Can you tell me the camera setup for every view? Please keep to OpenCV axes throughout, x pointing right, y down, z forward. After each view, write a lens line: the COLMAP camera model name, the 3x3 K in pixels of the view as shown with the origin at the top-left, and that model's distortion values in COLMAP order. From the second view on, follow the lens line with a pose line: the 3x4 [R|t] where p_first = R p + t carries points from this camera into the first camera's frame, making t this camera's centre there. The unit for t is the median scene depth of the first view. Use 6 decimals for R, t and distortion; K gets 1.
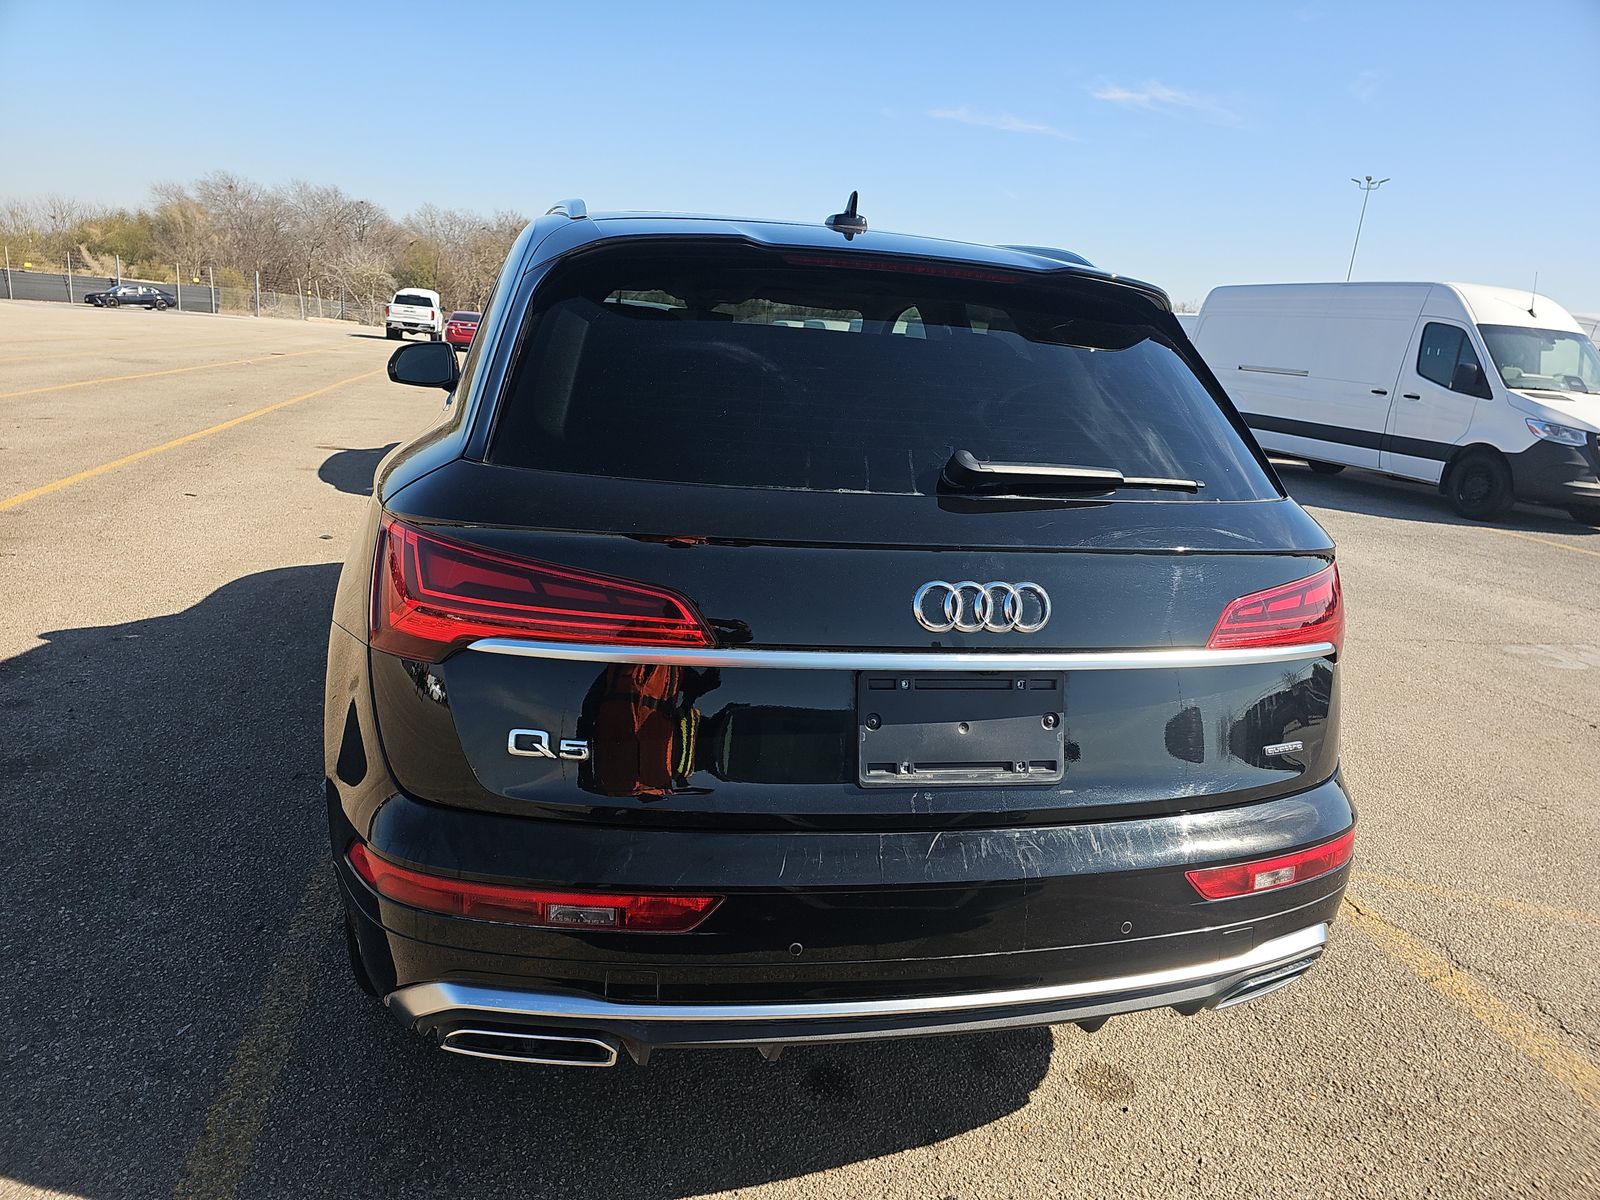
lens RADIAL K [[1169.5, 0, 804.8], [0, 1169.5, 602.5], [0, 0, 1]] dist [0.017408, 0.001229]
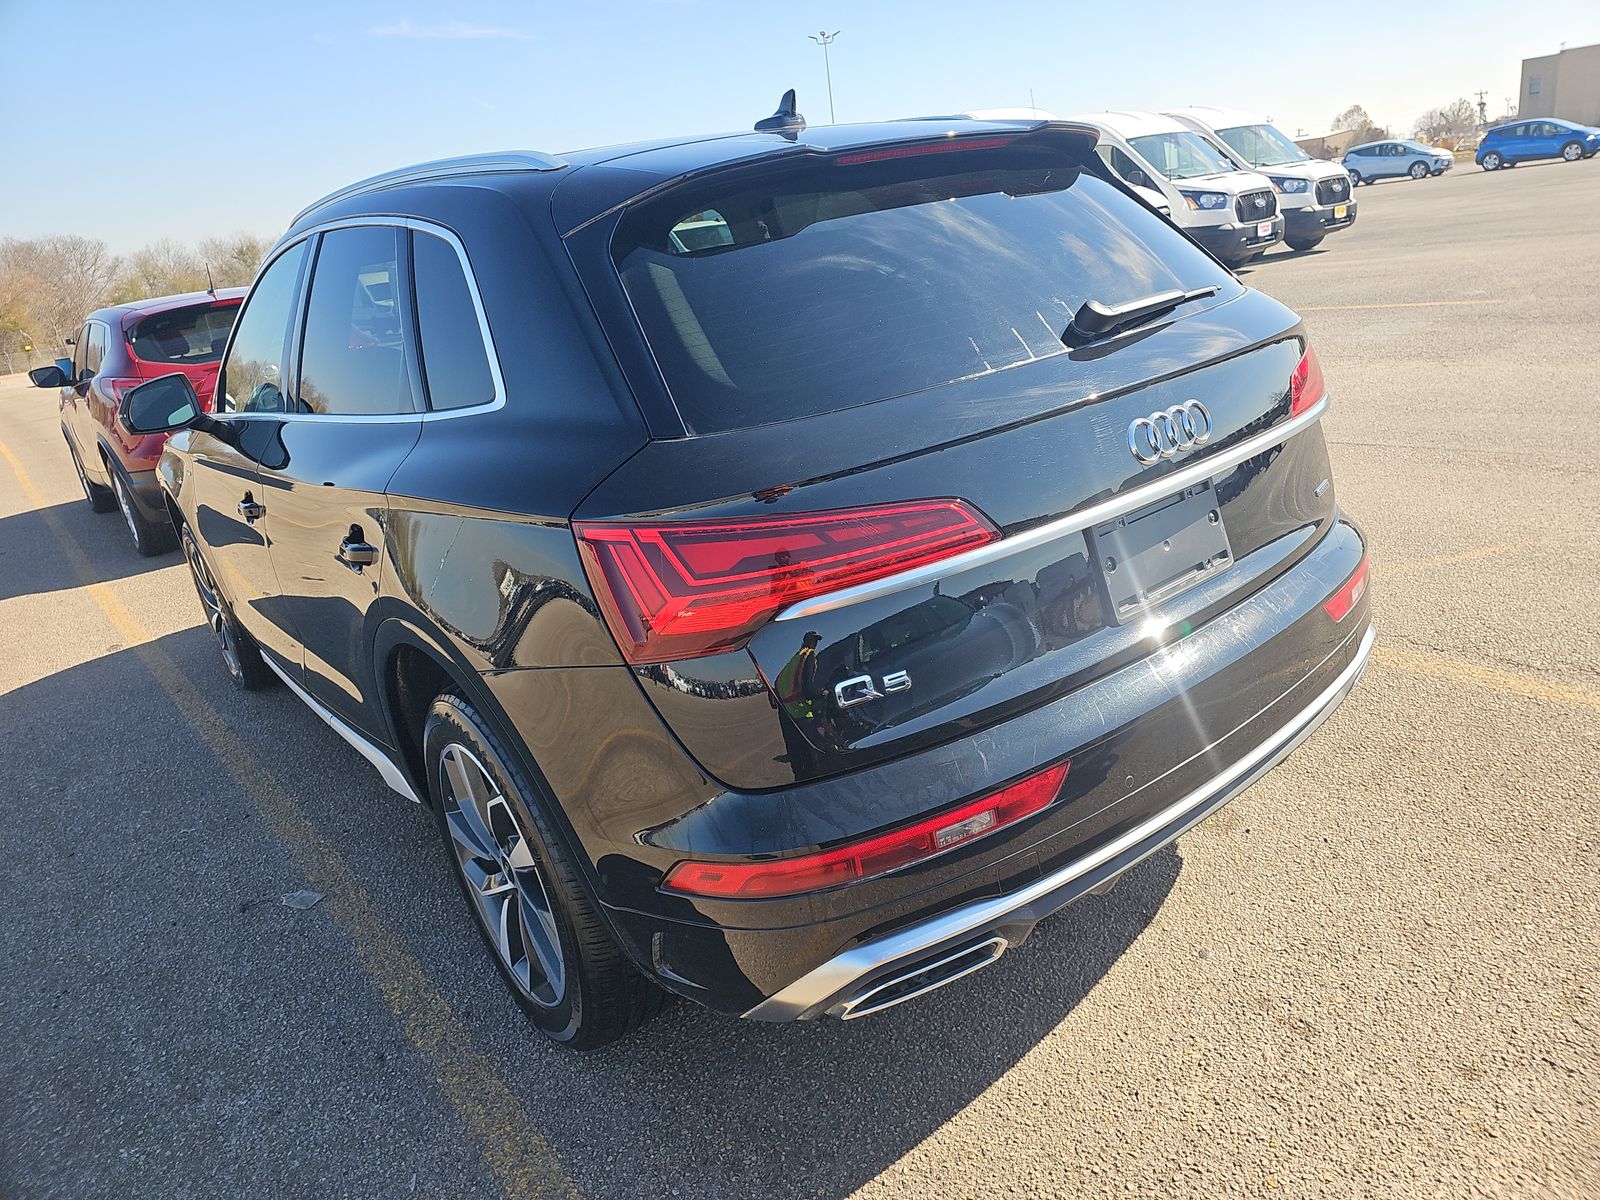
lens RADIAL K [[1169.5, 0, 804.8], [0, 1169.5, 602.5], [0, 0, 1]] dist [0.017408, 0.001229]
pose [[0.870447, -0.327826, 0.367222, -0.458851], [0.300744, 0.944733, 0.130512, -0.069962], [-0.389712, -0.003164, 0.920931, 0.088121]]
